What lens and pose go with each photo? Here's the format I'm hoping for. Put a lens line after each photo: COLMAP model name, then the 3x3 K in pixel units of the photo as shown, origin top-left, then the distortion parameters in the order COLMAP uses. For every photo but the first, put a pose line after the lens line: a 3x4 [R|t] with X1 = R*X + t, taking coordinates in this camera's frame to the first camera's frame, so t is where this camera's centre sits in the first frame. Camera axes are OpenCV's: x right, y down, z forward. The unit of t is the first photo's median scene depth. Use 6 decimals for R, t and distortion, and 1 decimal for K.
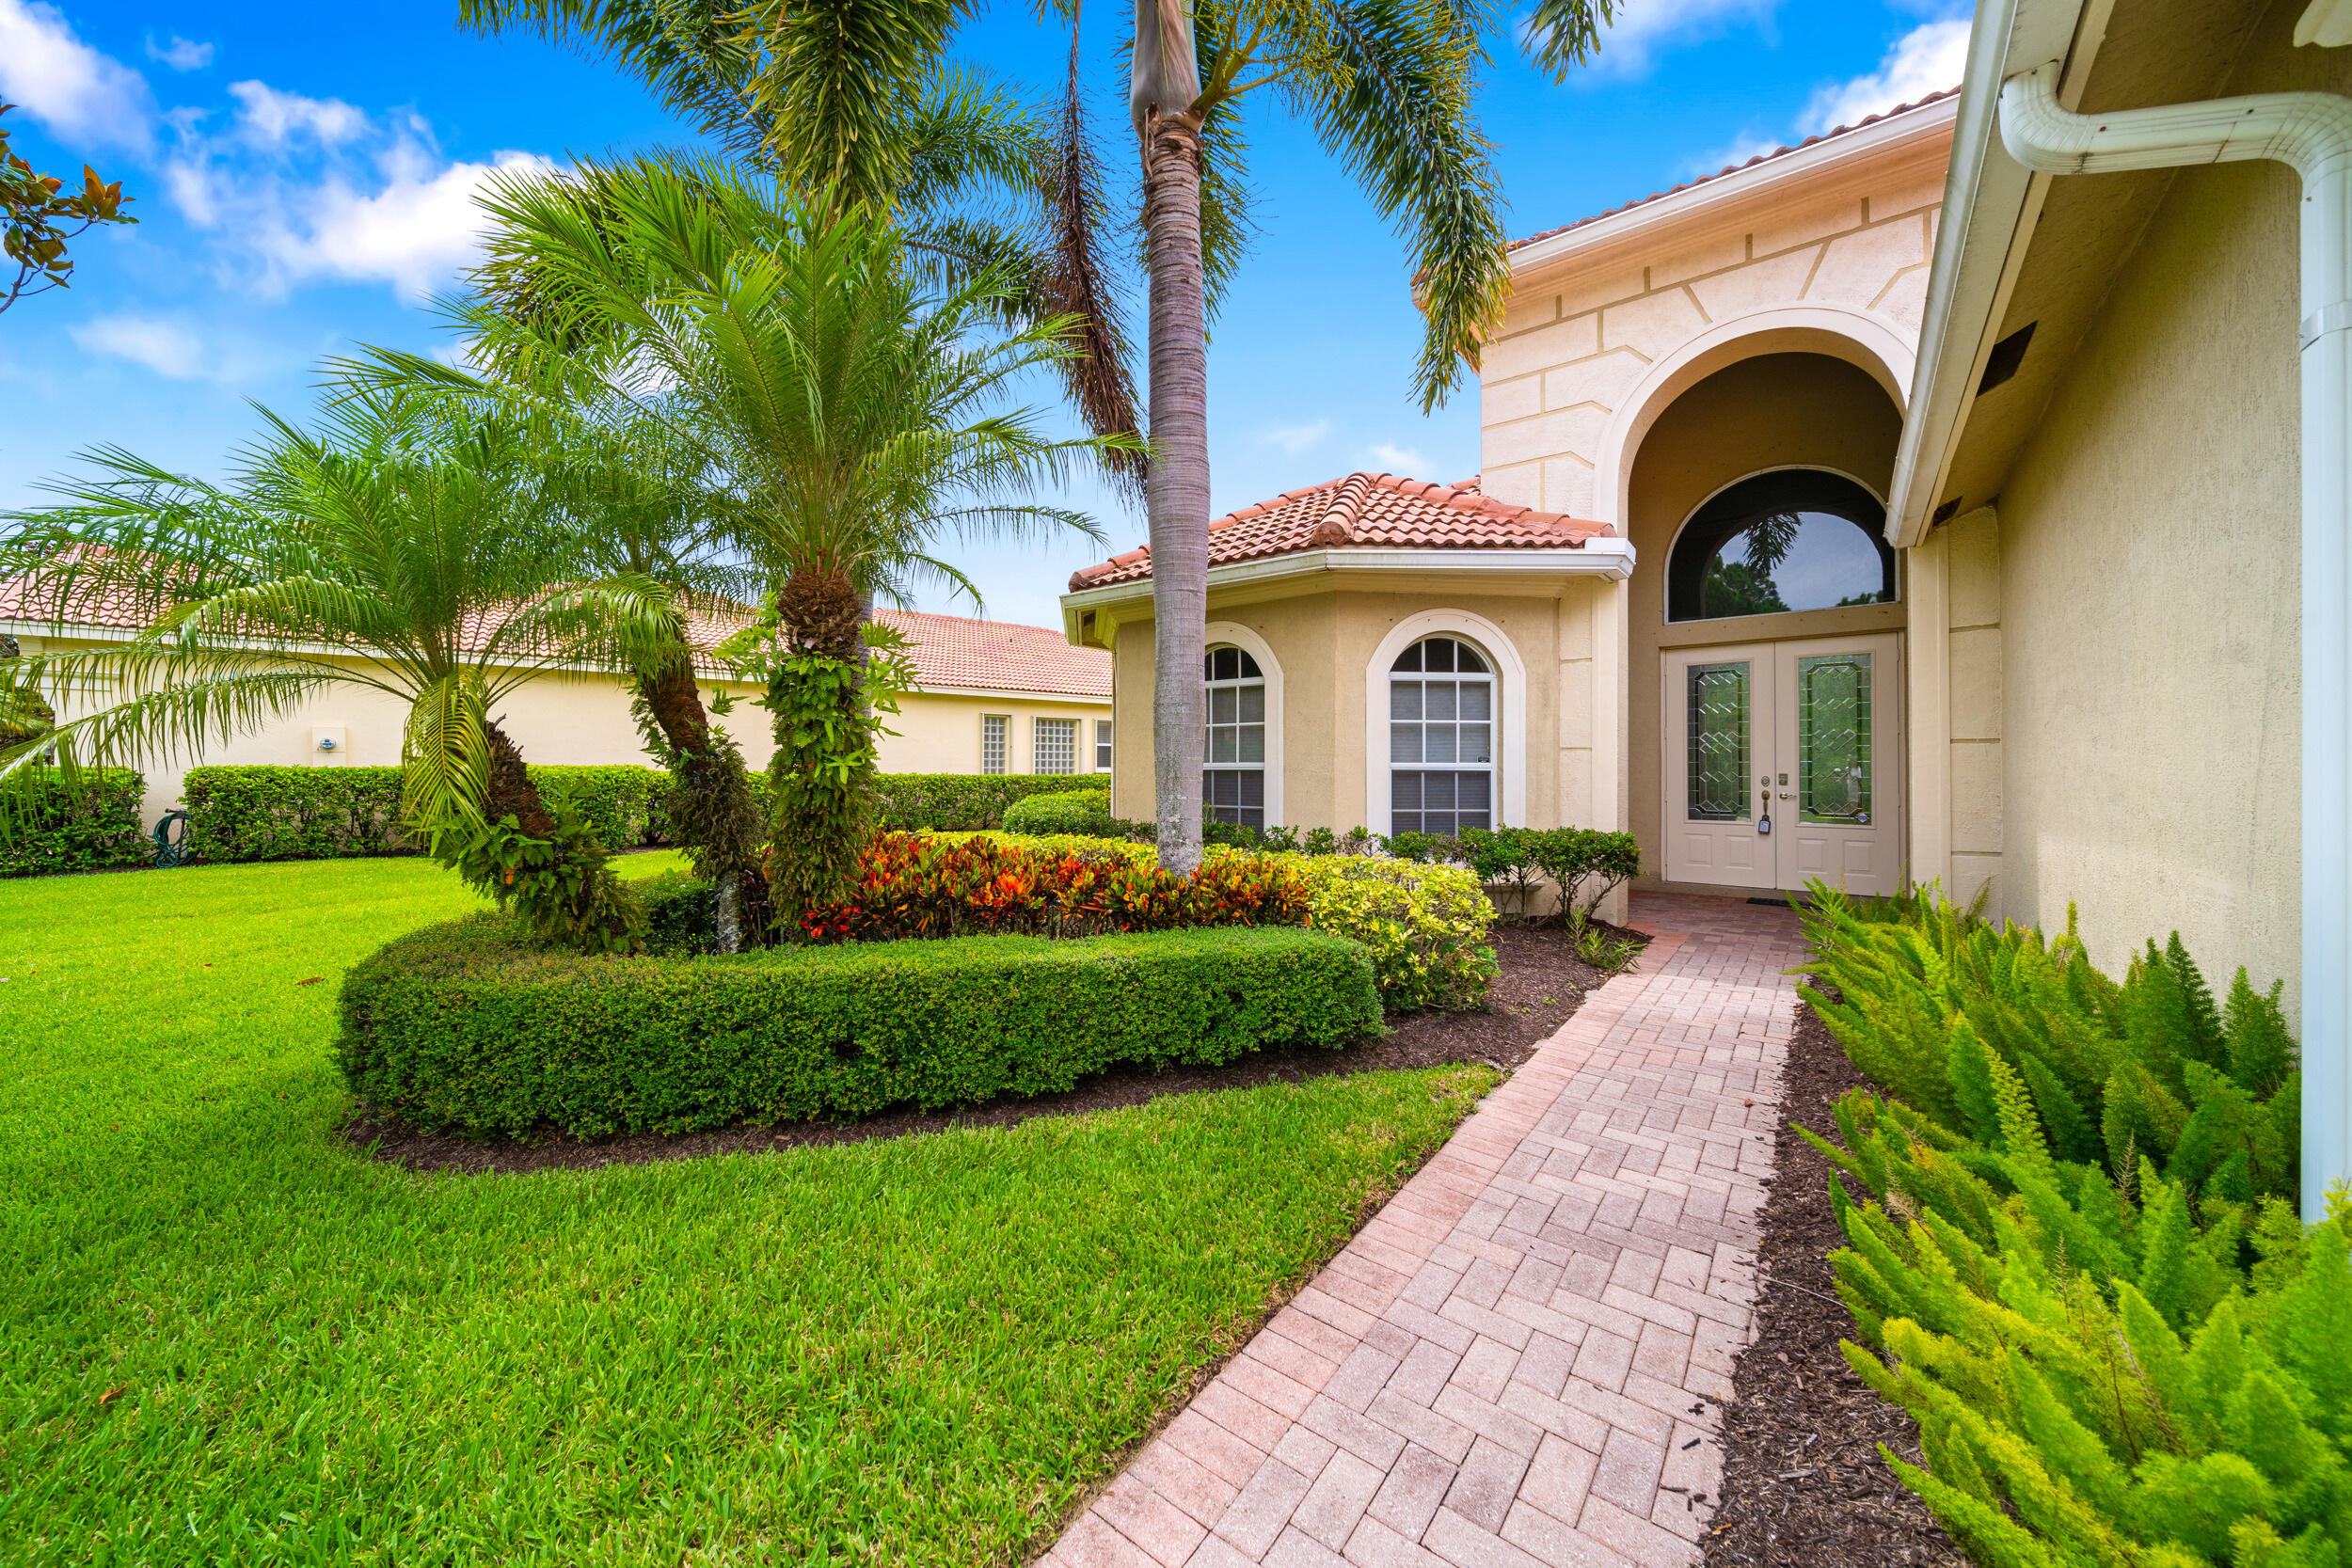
lens RADIAL K [[858.3, 0, 1175.9], [0, 858.3, 769.4], [0, 0, 1]] dist [-0.000215, 0.000017]
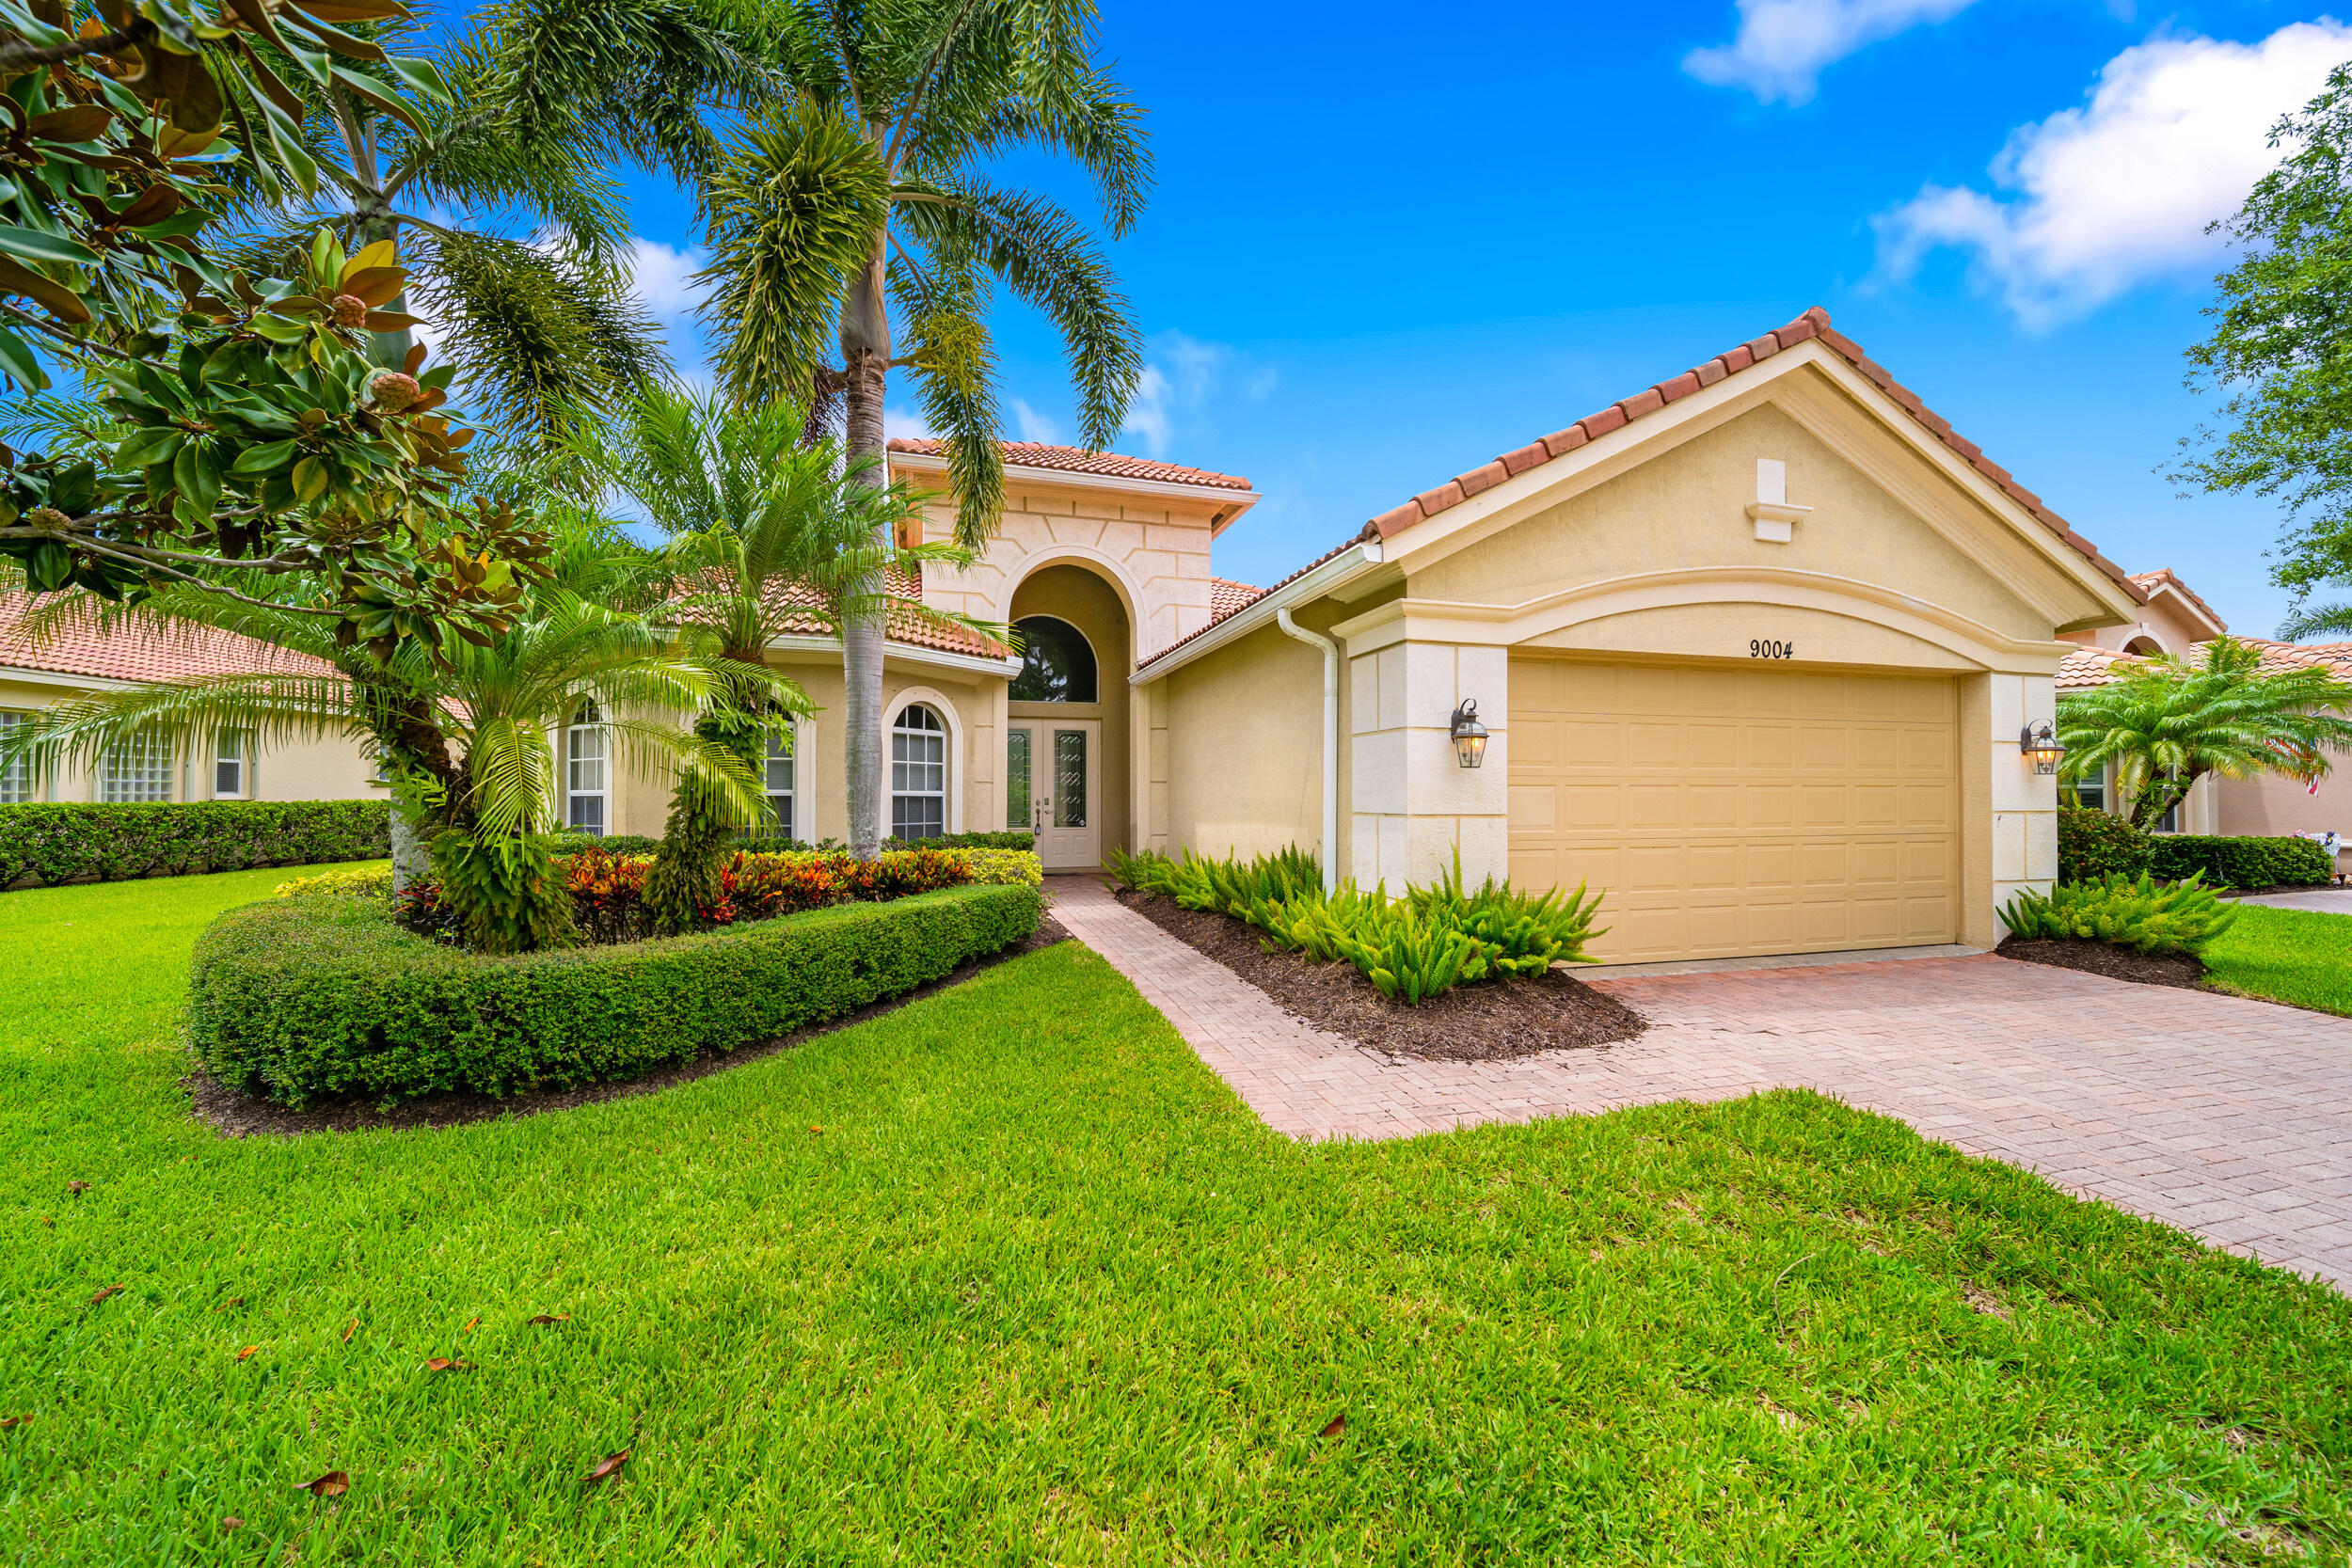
lens RADIAL K [[858.3, 0, 1172.4], [0, 858.3, 785.7], [0, 0, 1]] dist [-0.000215, 0.000017]
pose [[0.578159, 0.009586, 0.815868, -0.644472], [-0.000625, 0.999936, -0.011306, -0.000449], [-0.815924, 0.006027, 0.578128, -0.201983]]
